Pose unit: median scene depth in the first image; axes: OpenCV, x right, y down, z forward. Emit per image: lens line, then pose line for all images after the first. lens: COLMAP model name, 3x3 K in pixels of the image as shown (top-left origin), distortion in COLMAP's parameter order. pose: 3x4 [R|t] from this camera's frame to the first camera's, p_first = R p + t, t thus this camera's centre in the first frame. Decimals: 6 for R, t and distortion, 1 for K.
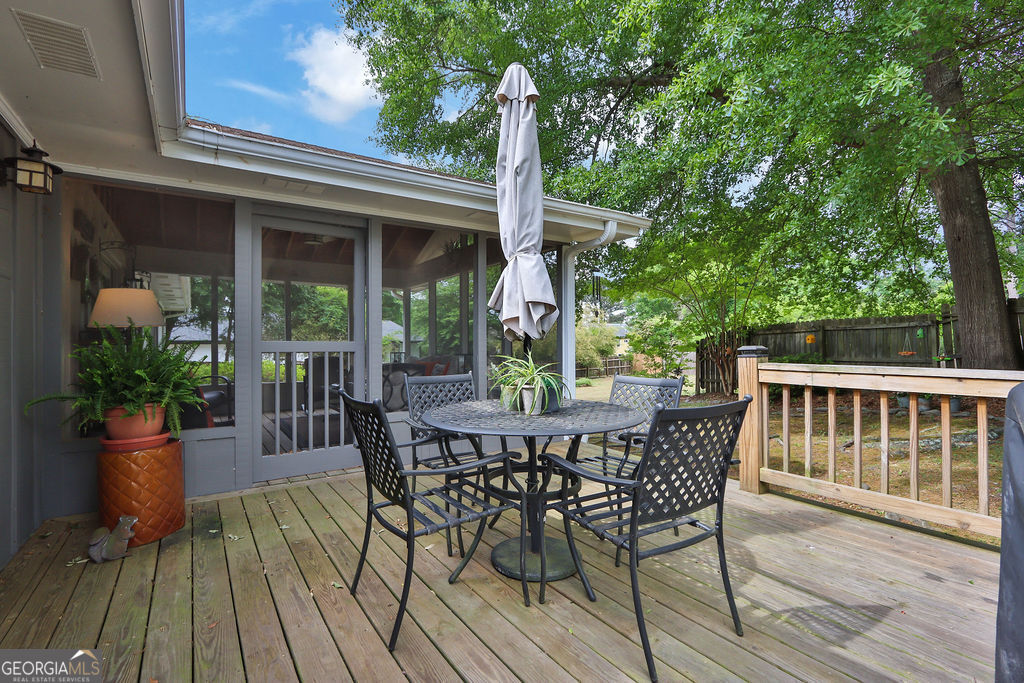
lens RADIAL K [[483.1, 0, 503.5], [0, 483.1, 339.6], [0, 0, 1]] dist [-0.001741, 0.000589]
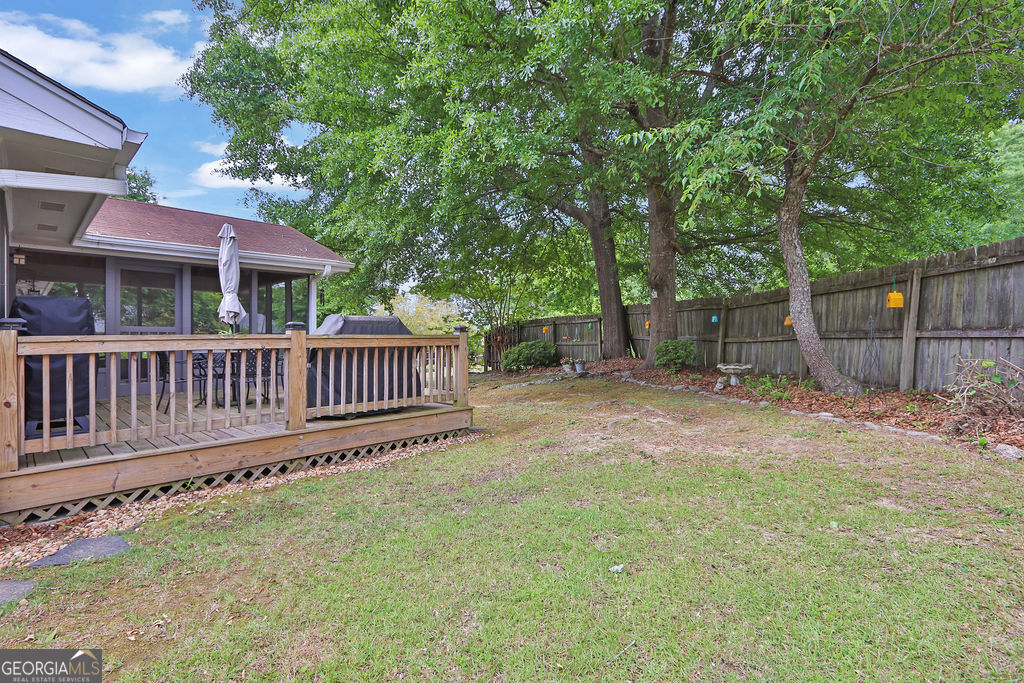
lens RADIAL K [[483.1, 0, 503.5], [0, 483.1, 339.6], [0, 0, 1]] dist [-0.001741, 0.000589]
pose [[0.977179, -0.001465, 0.212412, 0.614163], [-0.001020, 0.999932, 0.011588, 0.033488], [-0.212414, -0.011540, 0.977112, -1.270665]]
